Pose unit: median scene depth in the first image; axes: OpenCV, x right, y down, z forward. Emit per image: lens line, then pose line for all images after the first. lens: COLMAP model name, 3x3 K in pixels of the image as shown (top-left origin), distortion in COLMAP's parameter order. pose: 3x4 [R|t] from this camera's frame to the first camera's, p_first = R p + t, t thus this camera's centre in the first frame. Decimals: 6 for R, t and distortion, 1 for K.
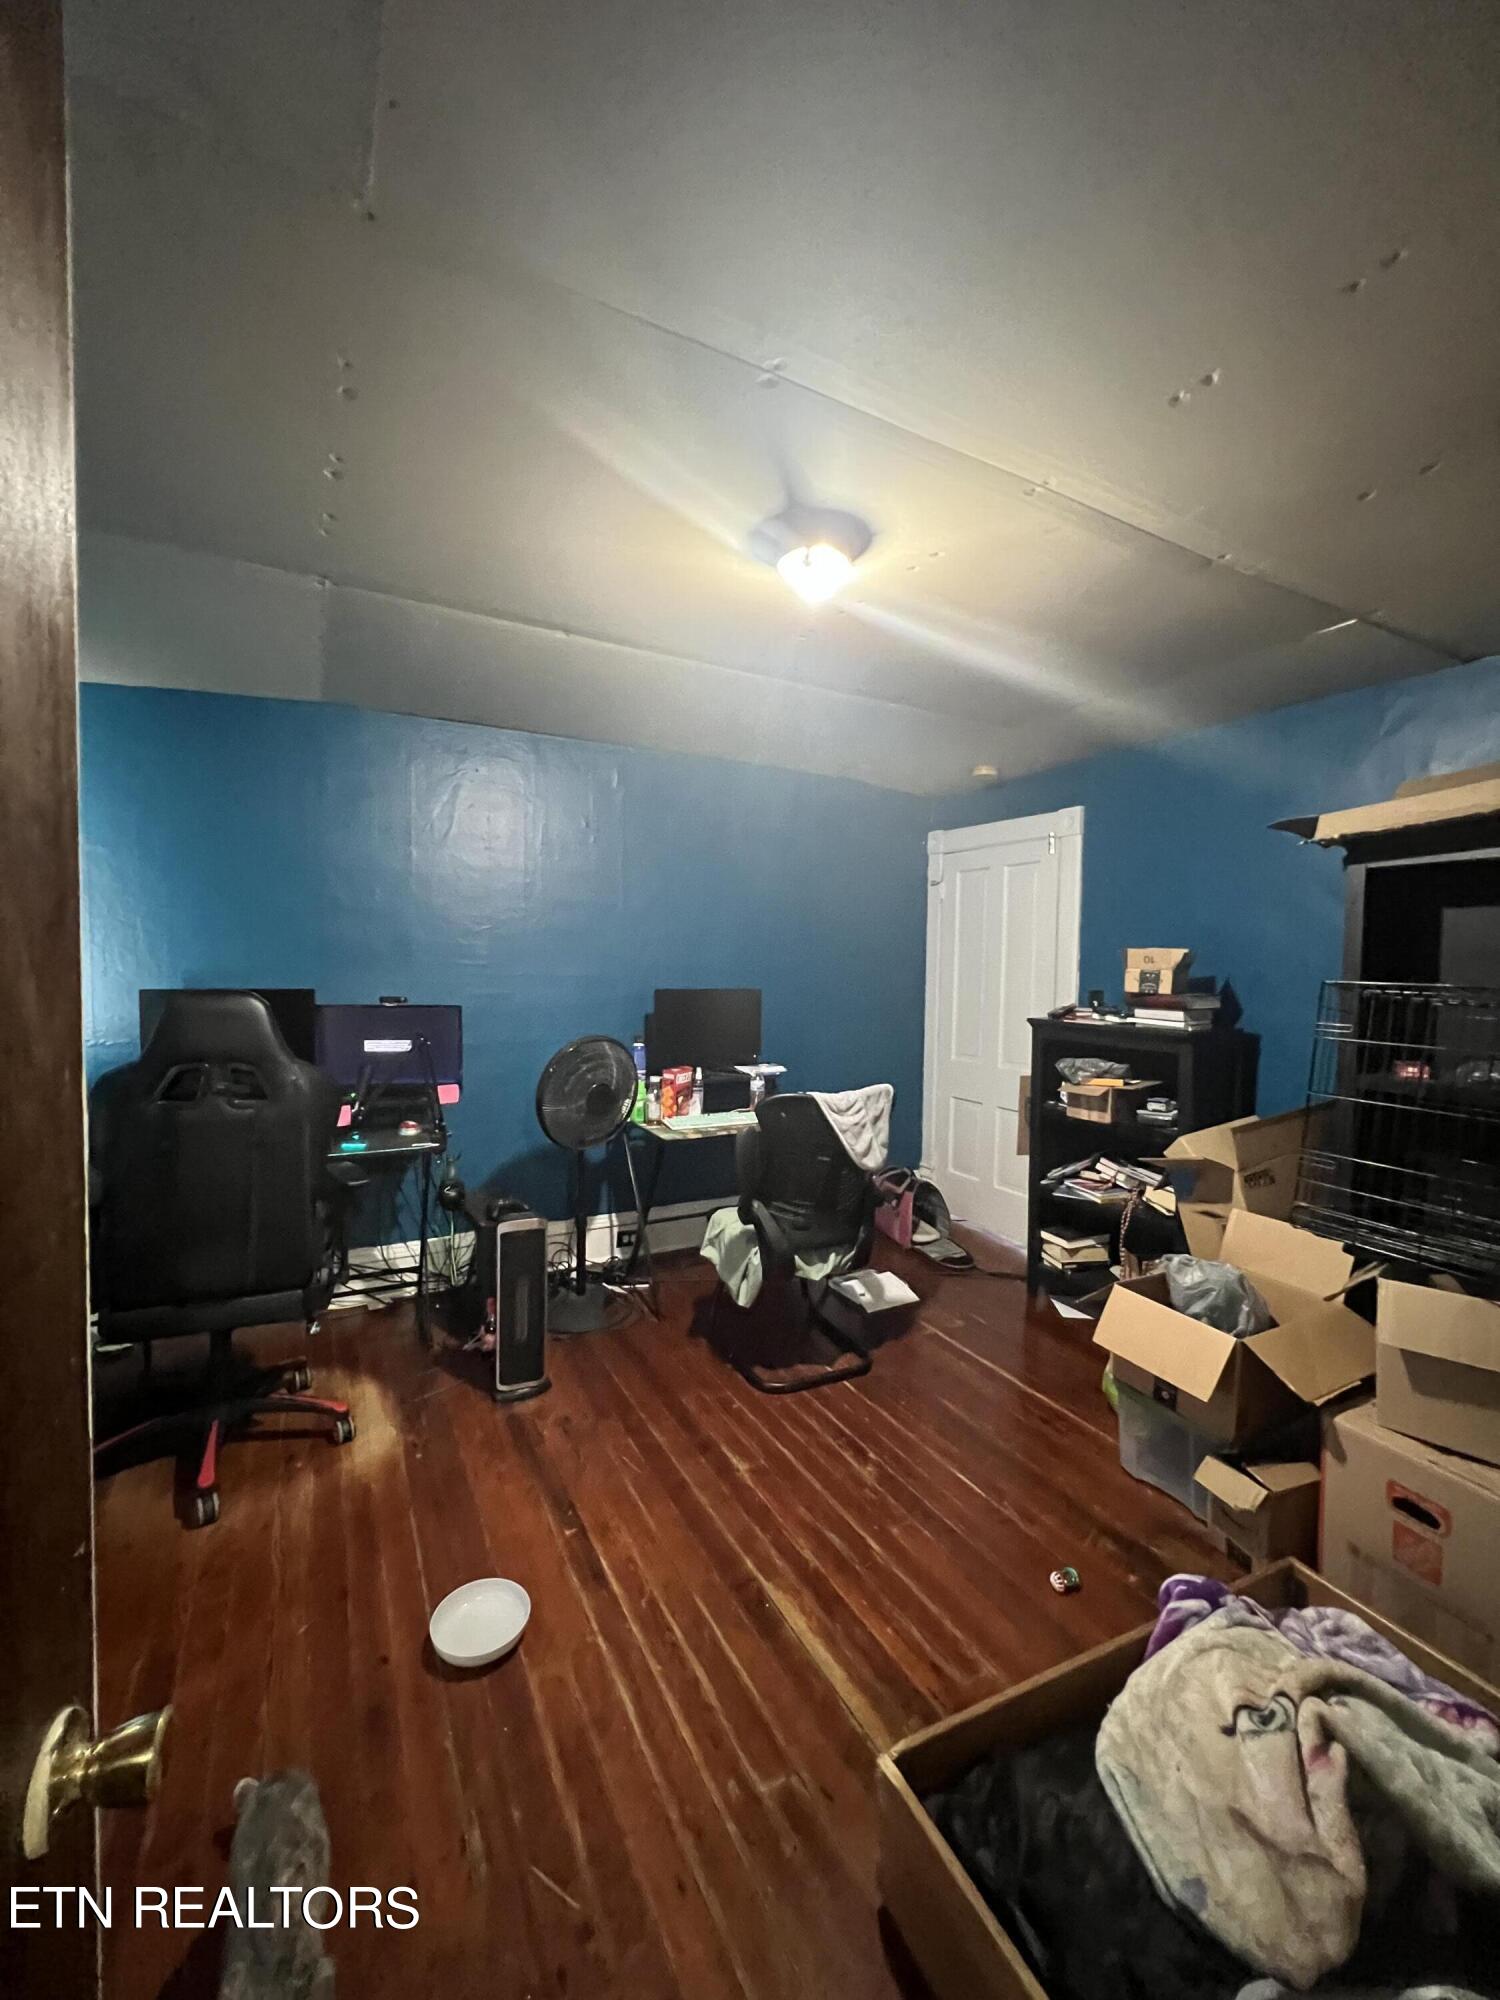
lens RADIAL K [[804.1, 0, 757.5], [0, 804.1, 1005.1], [0, 0, 1]] dist [0.000367, 0.000281]
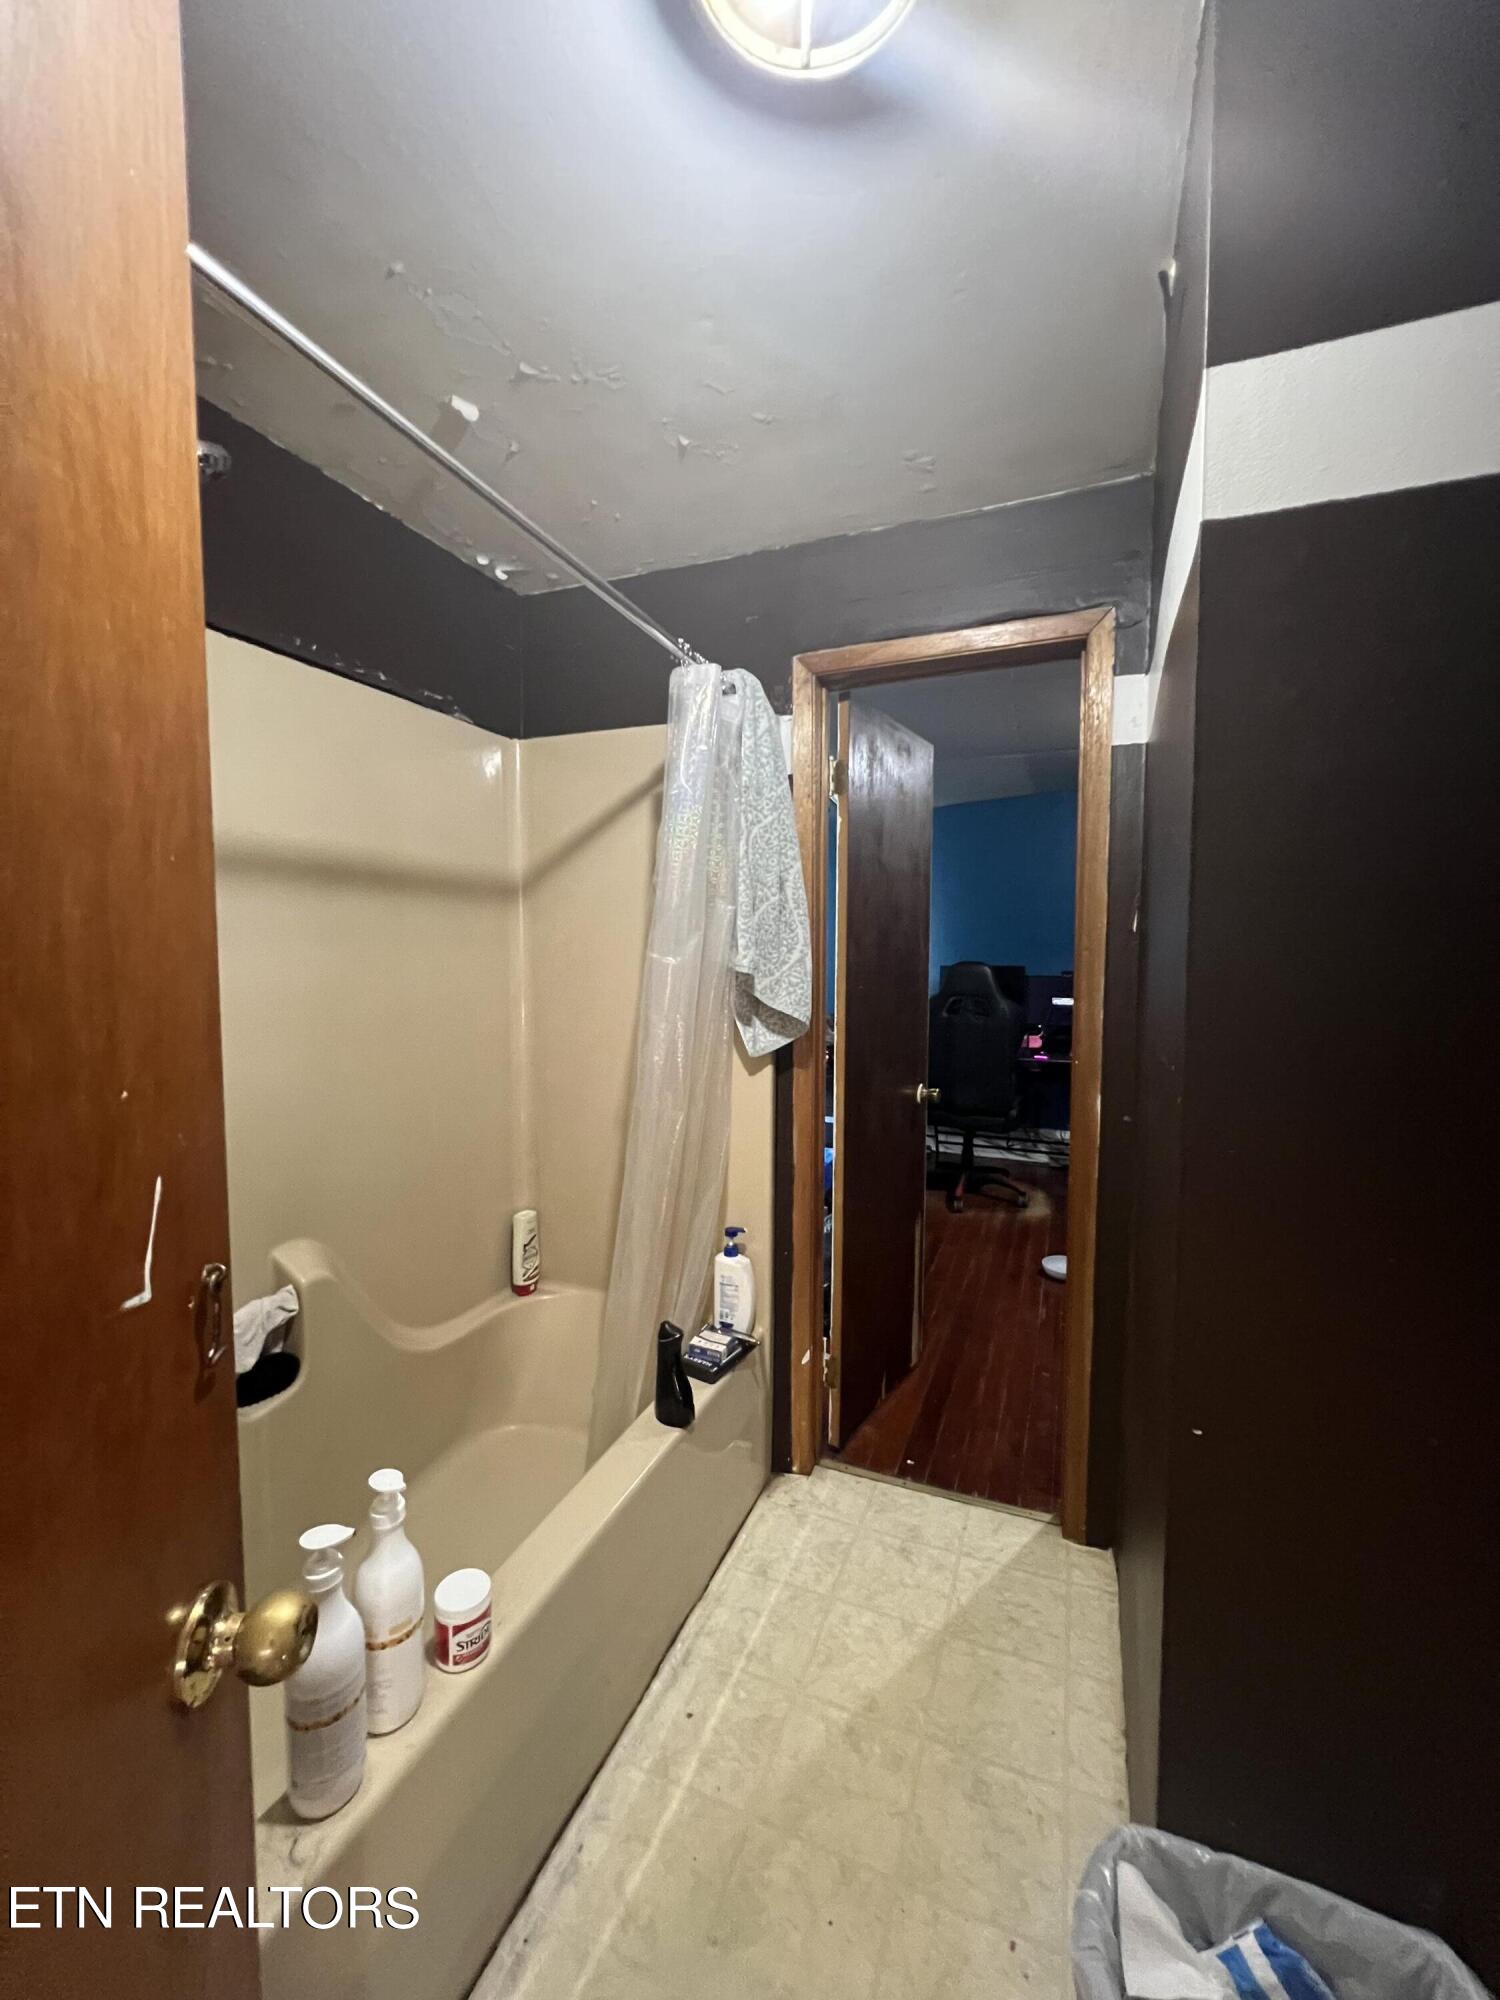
lens RADIAL K [[804.1, 0, 753.1], [0, 804.1, 992.4], [0, 0, 1]] dist [0.000367, 0.000281]
pose [[0.633935, 0.025097, -0.772979, 0.562429], [-0.031870, 0.999472, 0.006314, 0.062348], [0.772729, 0.020632, 0.634400, -0.729078]]
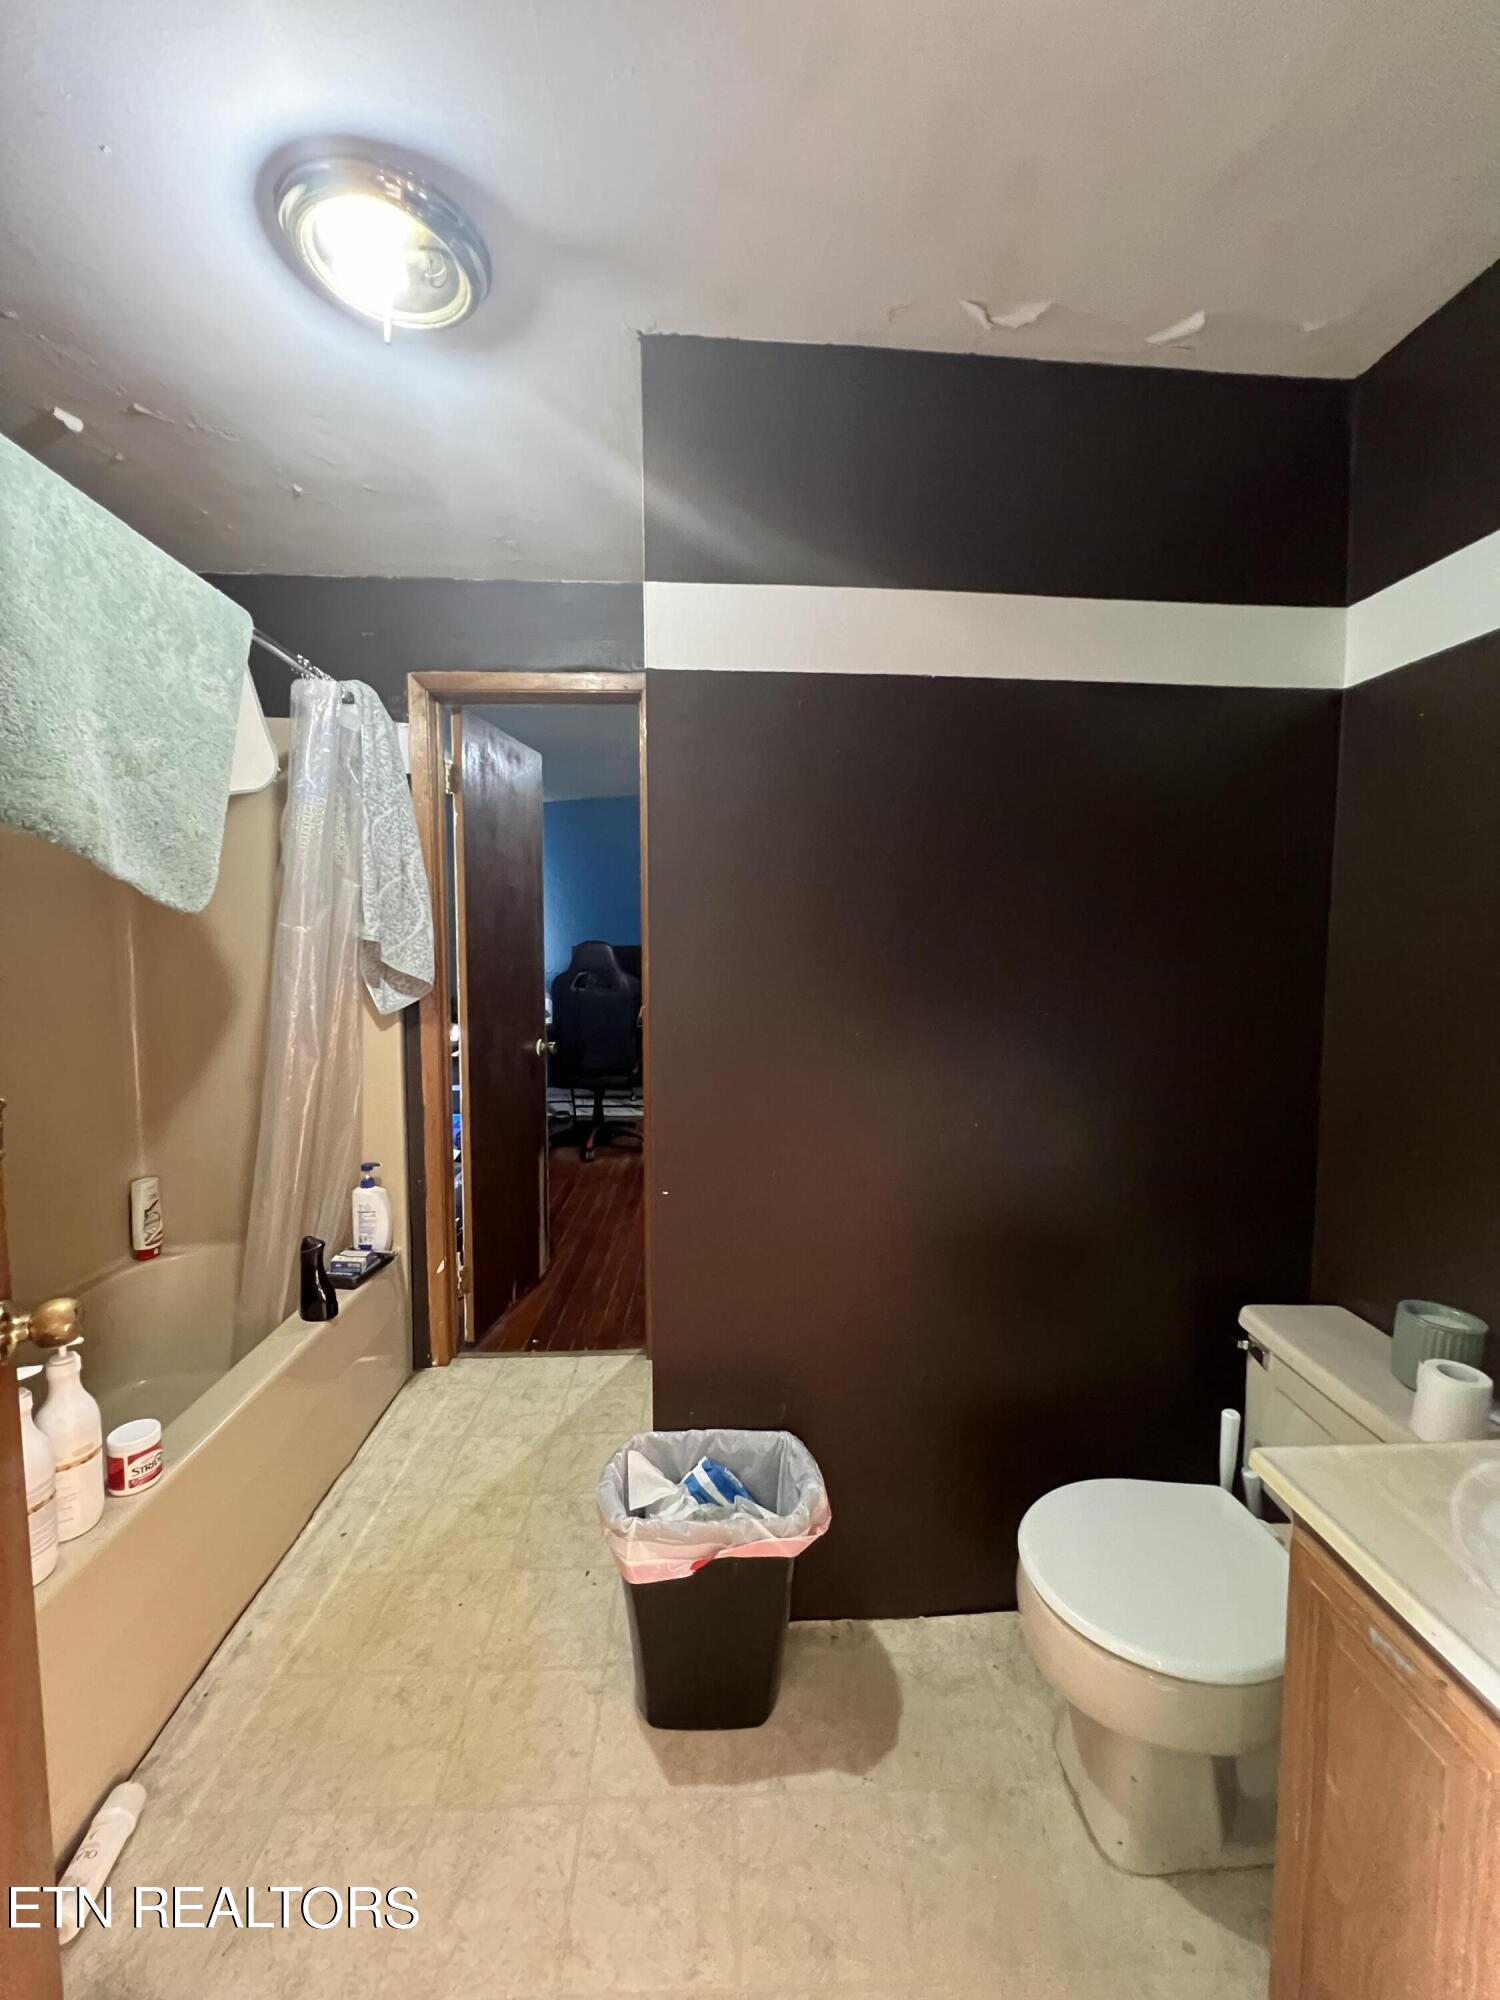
lens RADIAL K [[804.1, 0, 749.6], [0, 804.1, 998.9], [0, 0, 1]] dist [0.000367, 0.000281]
pose [[0.894993, 0.016889, -0.445761, 0.763991], [-0.008563, 0.999749, 0.020686, 0.093539], [0.445999, -0.014697, 0.894913, -0.881367]]
